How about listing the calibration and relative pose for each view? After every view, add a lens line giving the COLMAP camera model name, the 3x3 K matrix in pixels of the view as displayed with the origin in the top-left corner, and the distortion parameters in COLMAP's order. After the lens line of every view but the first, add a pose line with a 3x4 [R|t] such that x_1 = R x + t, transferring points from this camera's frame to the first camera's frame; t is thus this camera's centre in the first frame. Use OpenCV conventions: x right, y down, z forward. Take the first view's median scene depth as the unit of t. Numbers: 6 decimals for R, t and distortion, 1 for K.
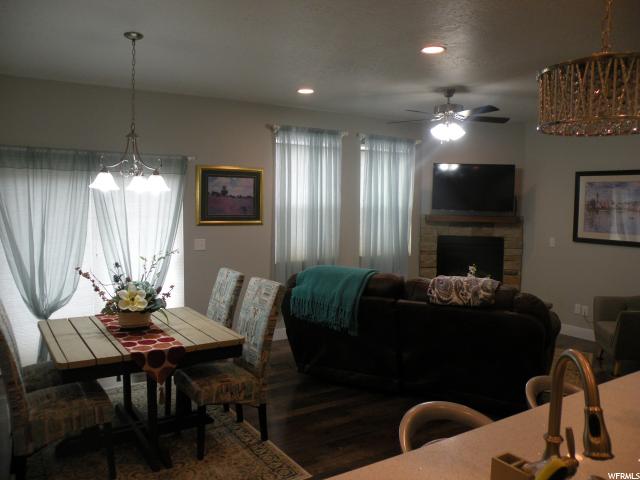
lens RADIAL K [[524.2, 0, 318.9], [0, 524.2, 241.3], [0, 0, 1]] dist [-0.096337, 0.058726]
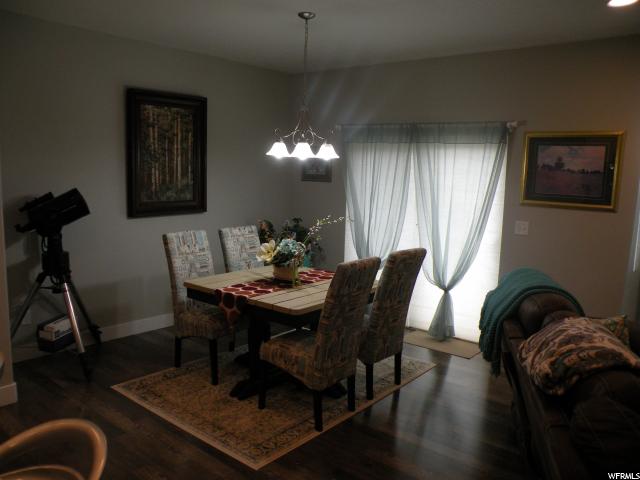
lens RADIAL K [[524.2, 0, 318.0], [0, 524.2, 240.4], [0, 0, 1]] dist [-0.096337, 0.058726]
pose [[0.299962, 0.126079, -0.945583, 0.443771], [-0.099601, 0.989949, 0.100399, -0.024218], [0.948737, 0.064065, 0.309505, 0.429065]]
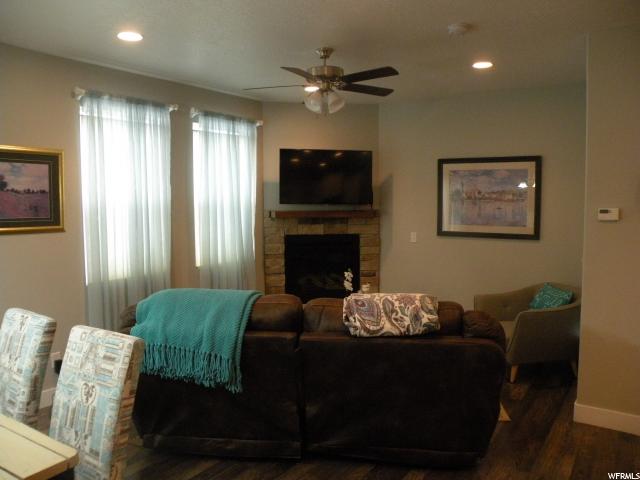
lens RADIAL K [[524.2, 0, 319.3], [0, 524.2, 238.8], [0, 0, 1]] dist [-0.096337, 0.058726]
pose [[0.921560, -0.045393, 0.385574, -0.062802], [0.045492, 0.998925, 0.008872, -0.013405], [-0.385562, 0.009364, 0.922634, 0.255405]]
